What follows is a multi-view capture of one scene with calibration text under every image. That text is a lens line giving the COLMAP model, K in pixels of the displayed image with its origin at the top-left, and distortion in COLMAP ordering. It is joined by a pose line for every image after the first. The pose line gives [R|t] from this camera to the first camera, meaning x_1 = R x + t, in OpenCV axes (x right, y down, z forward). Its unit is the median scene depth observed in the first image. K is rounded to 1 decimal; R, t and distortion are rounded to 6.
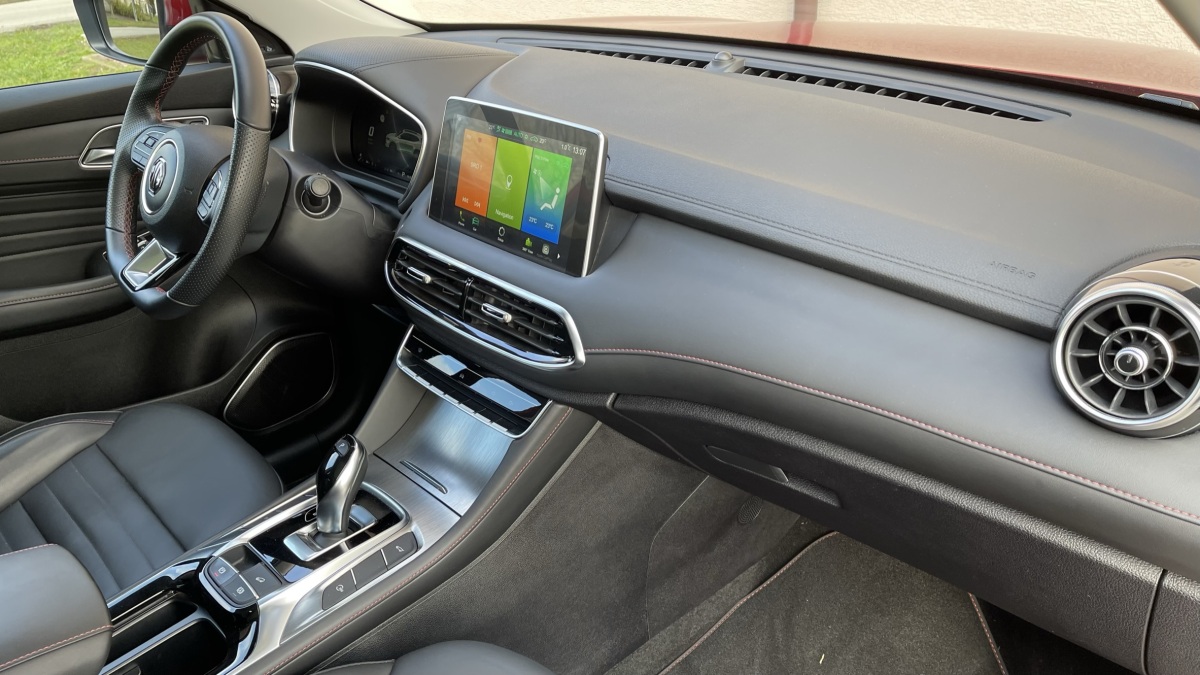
lens RADIAL K [[906.8, 0, 595.7], [0, 906.8, 341.8], [0, 0, 1]] dist [0.048039, -0.067658]
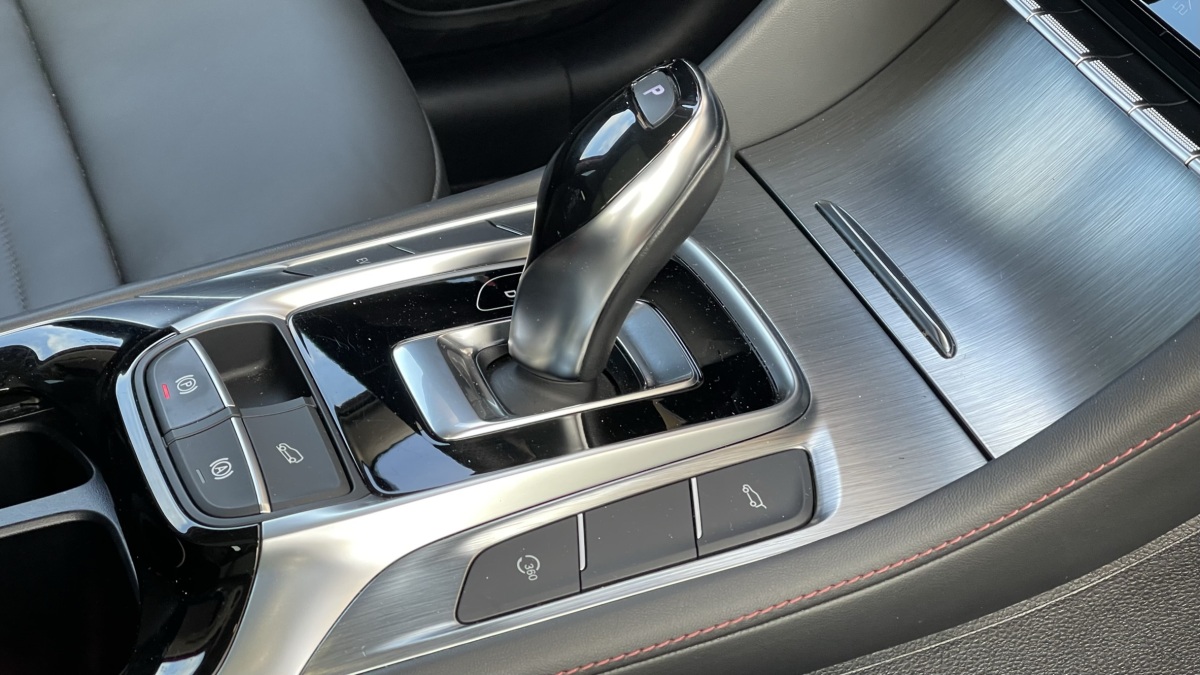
lens RADIAL K [[2113.1, 0, 601.2], [0, 2113.1, 337.1], [0, 0, 1]] dist [0.140500, 0.000000]
pose [[0.923754, 0.293107, -0.246509, -0.109196], [-0.247356, 0.948000, 0.200276, 0.058289], [0.292393, -0.124030, 0.948221, 0.360980]]
